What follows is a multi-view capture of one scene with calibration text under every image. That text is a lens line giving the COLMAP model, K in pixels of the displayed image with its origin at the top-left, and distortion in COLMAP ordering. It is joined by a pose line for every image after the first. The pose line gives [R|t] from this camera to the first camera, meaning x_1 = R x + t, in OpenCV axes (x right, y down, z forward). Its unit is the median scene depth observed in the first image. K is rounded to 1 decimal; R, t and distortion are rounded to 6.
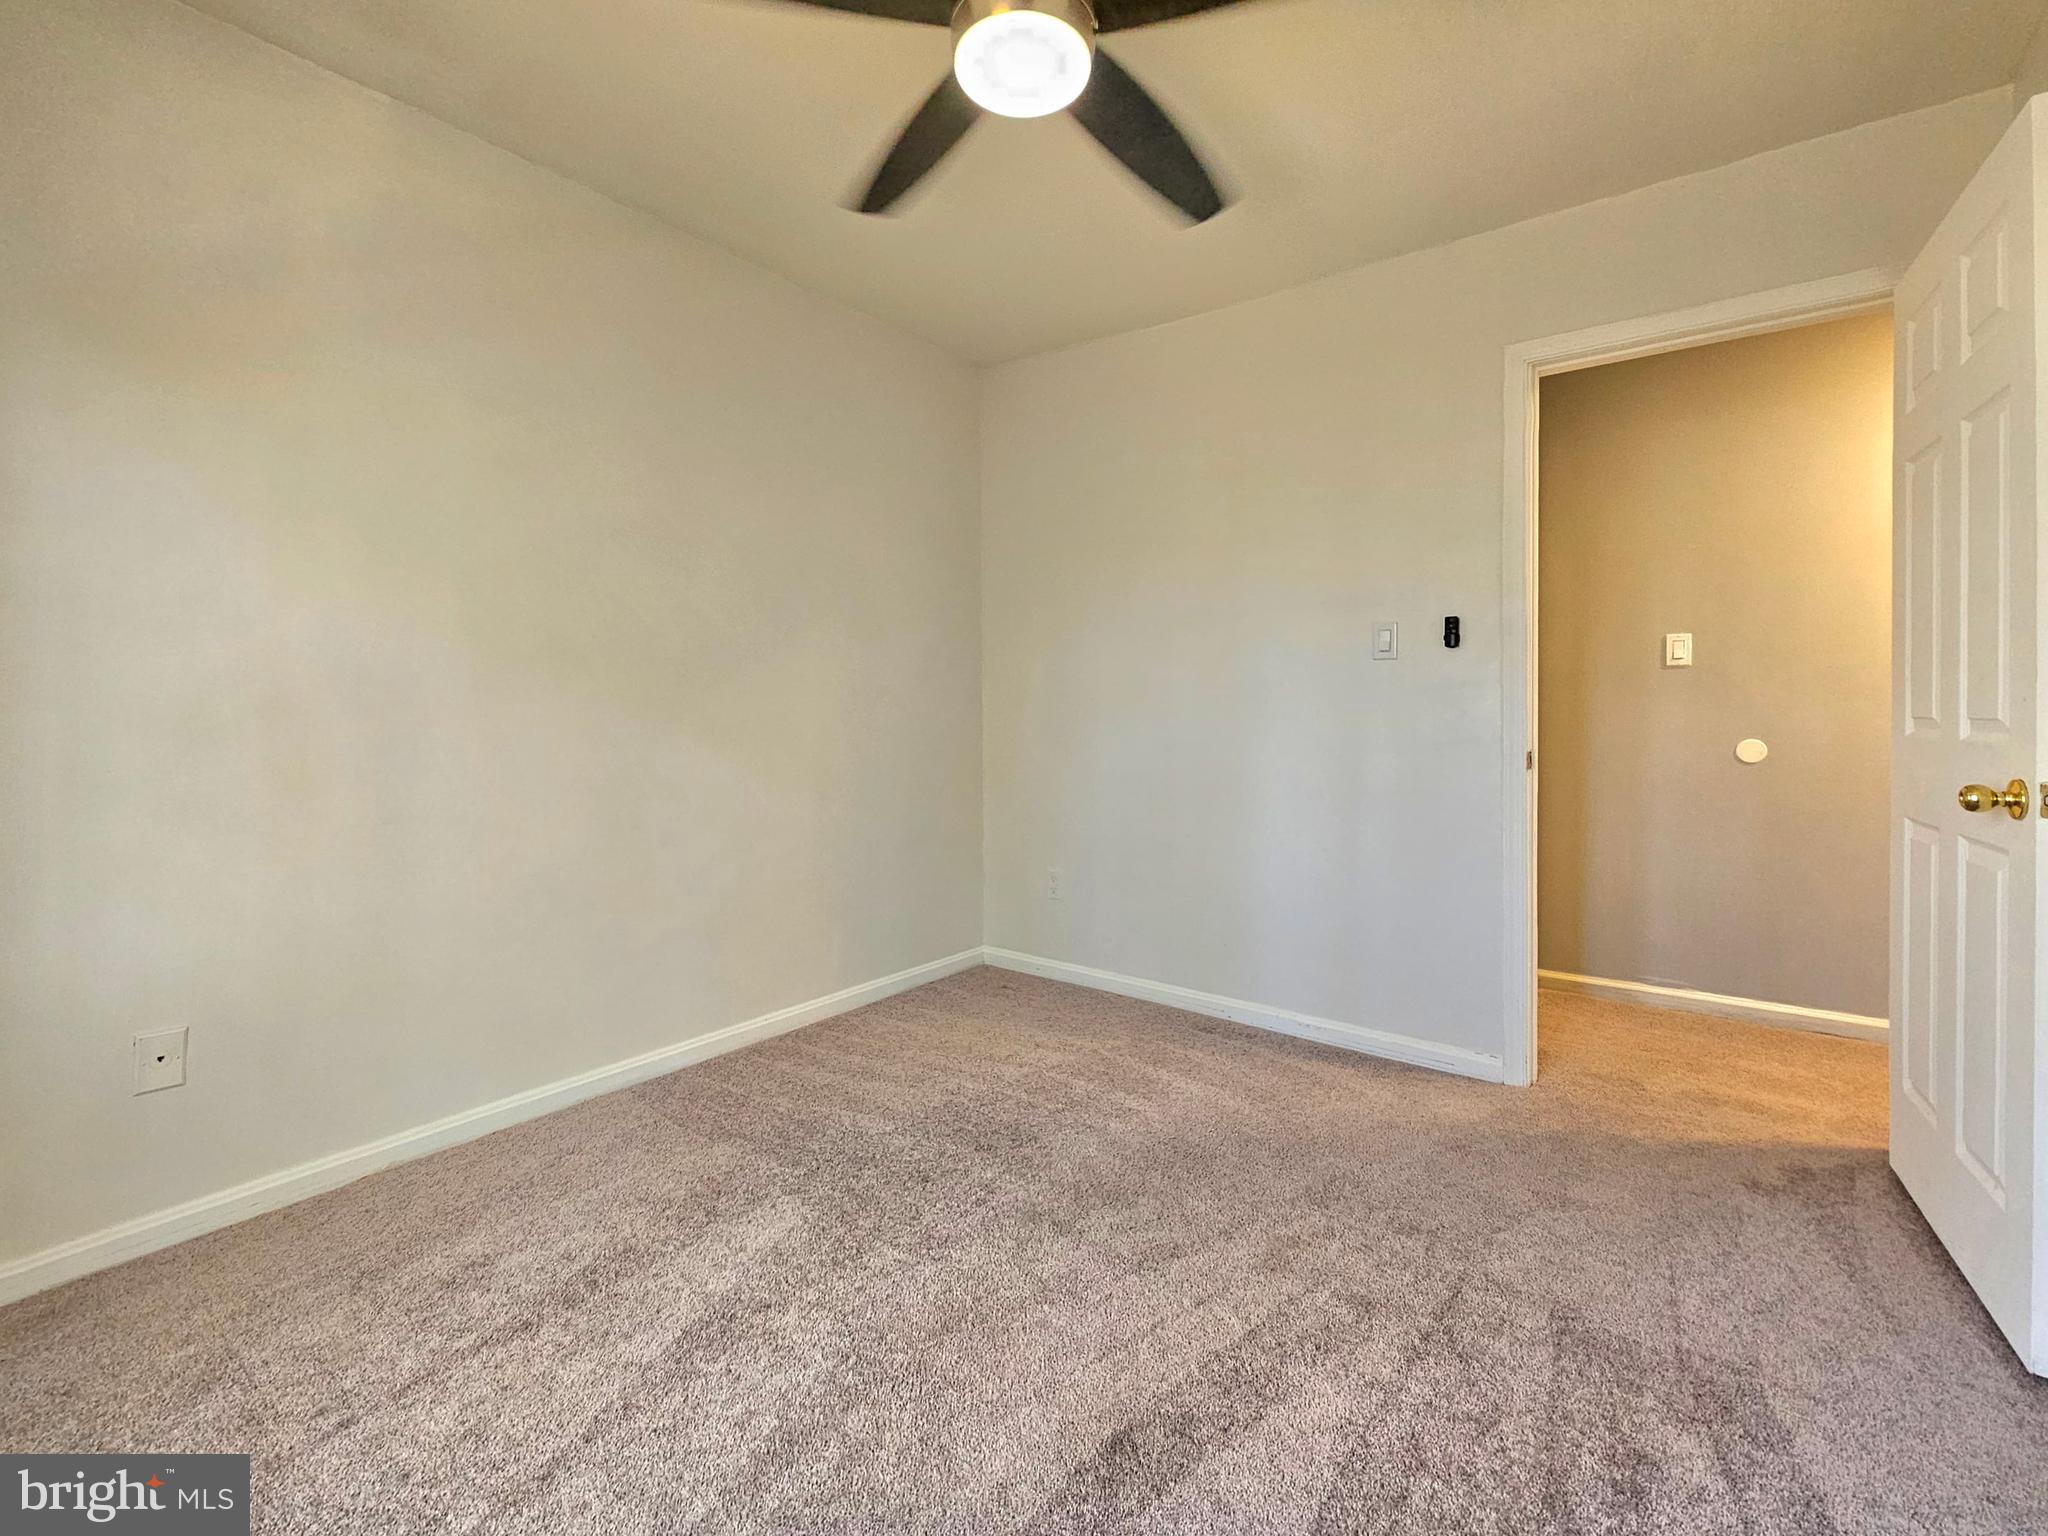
lens RADIAL K [[832.1, 0, 1022.1], [0, 832.1, 740.7], [0, 0, 1]] dist [0.000818, 0.000228]
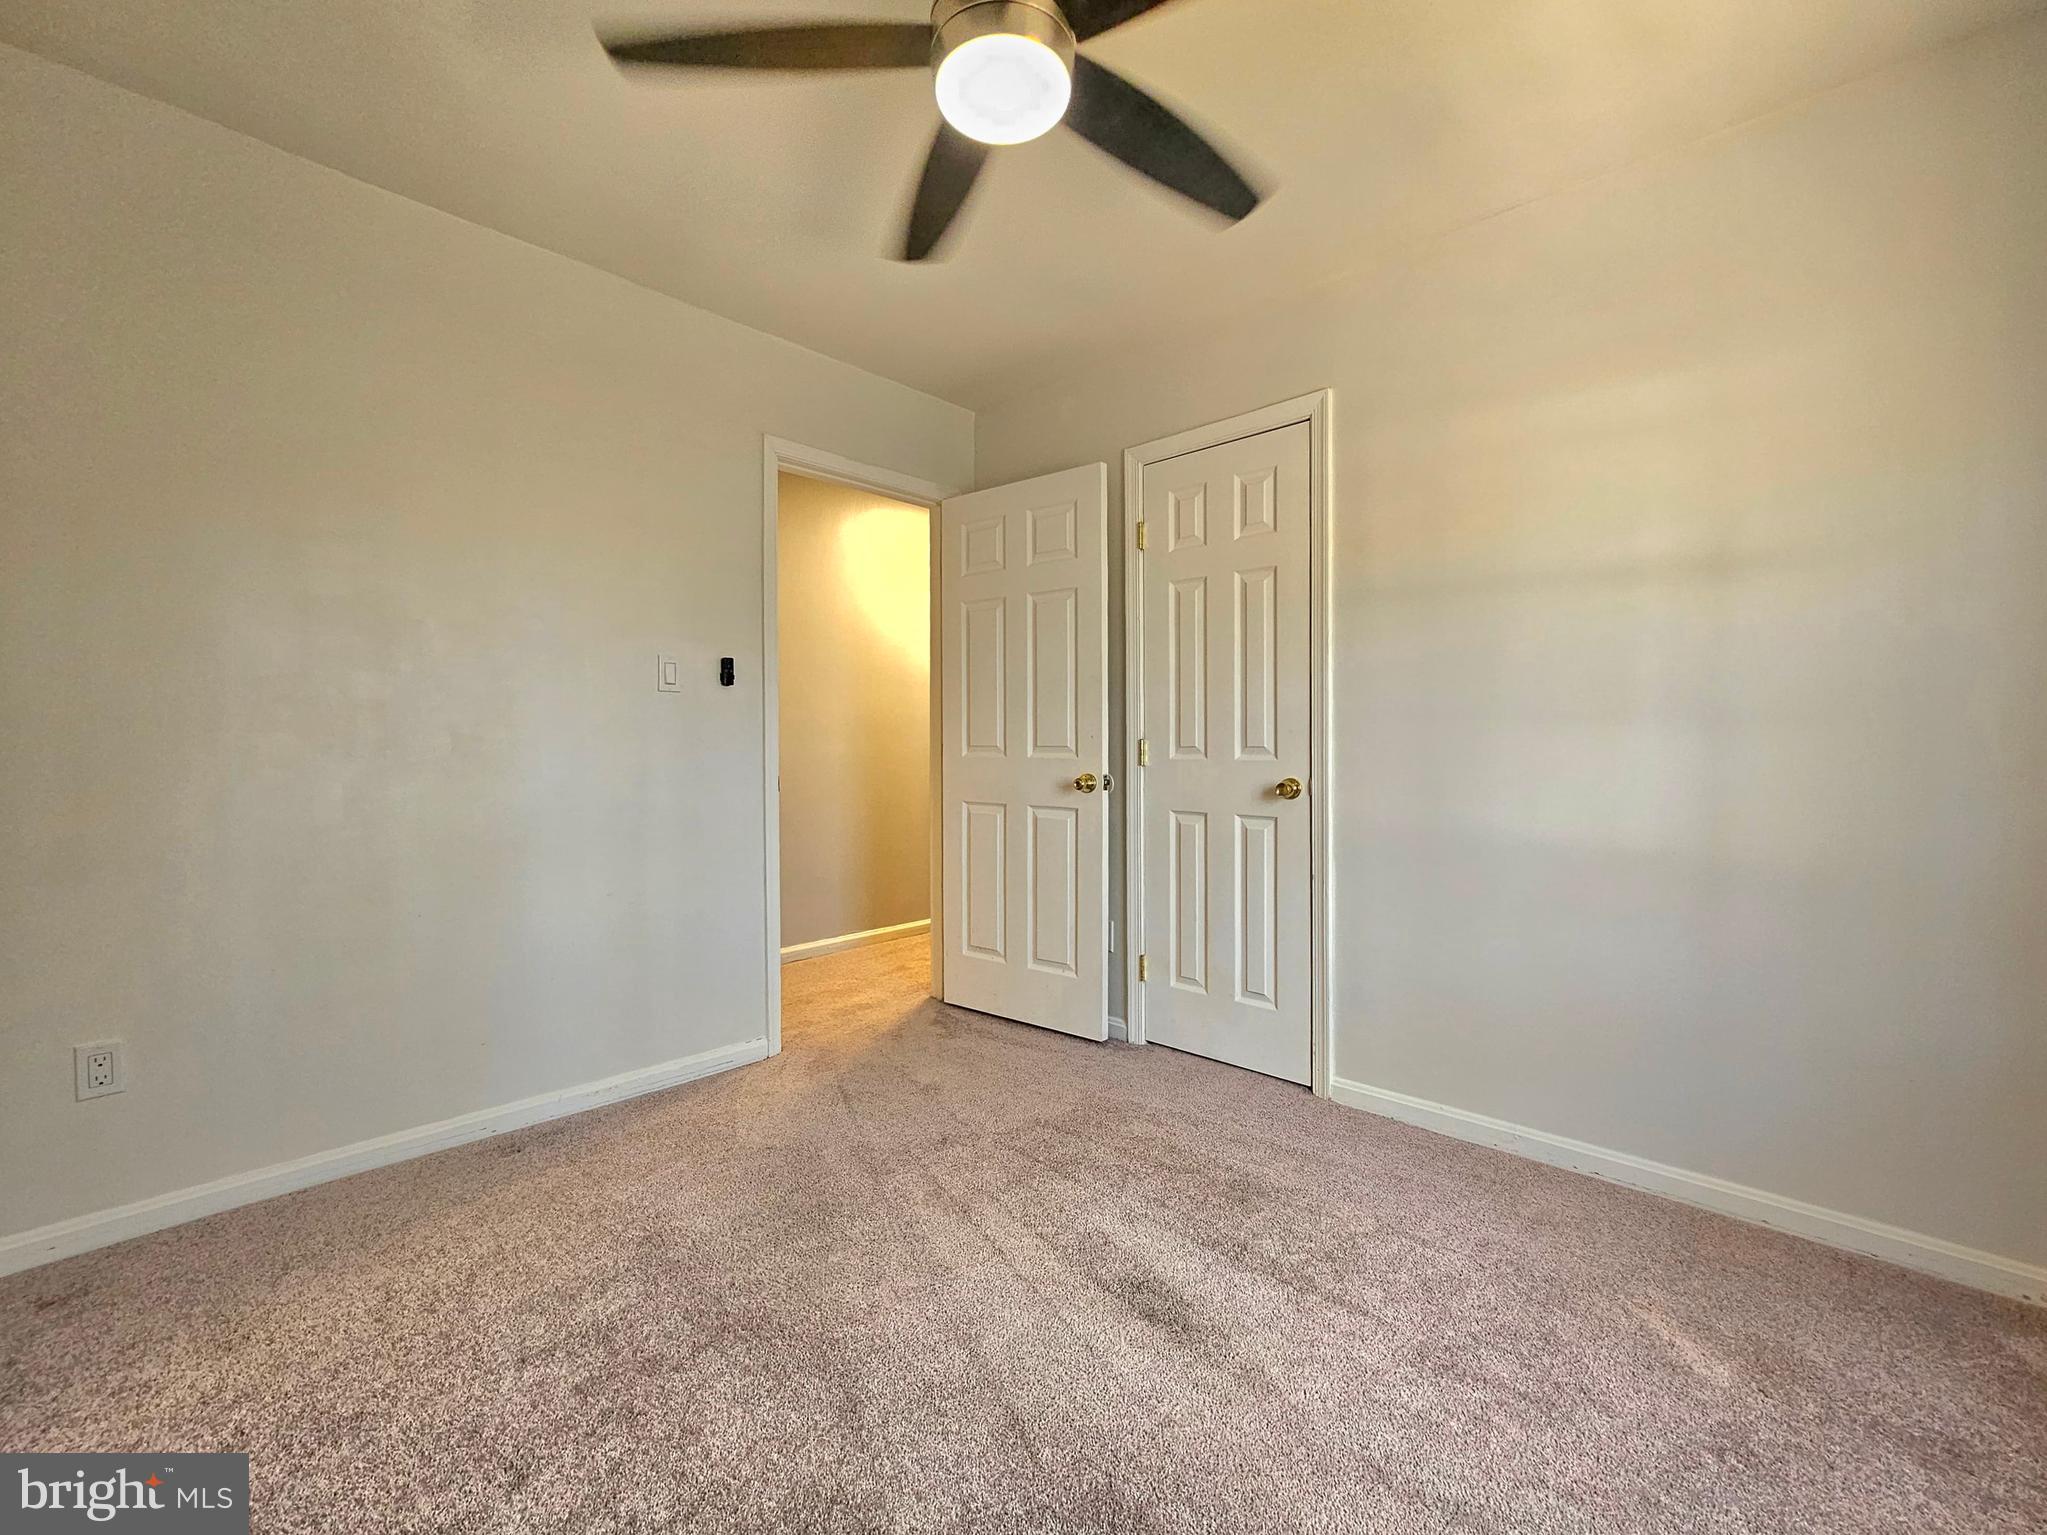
lens RADIAL K [[843.0, 0, 1026.8], [0, 843.0, 778.8], [0, 0, 1]] dist [0.001943, 0.000443]
pose [[0.162363, -0.048356, 0.985545, -0.525637], [0.033272, 0.998499, 0.043510, -0.024425], [-0.986170, 0.025727, 0.163728, 0.428083]]
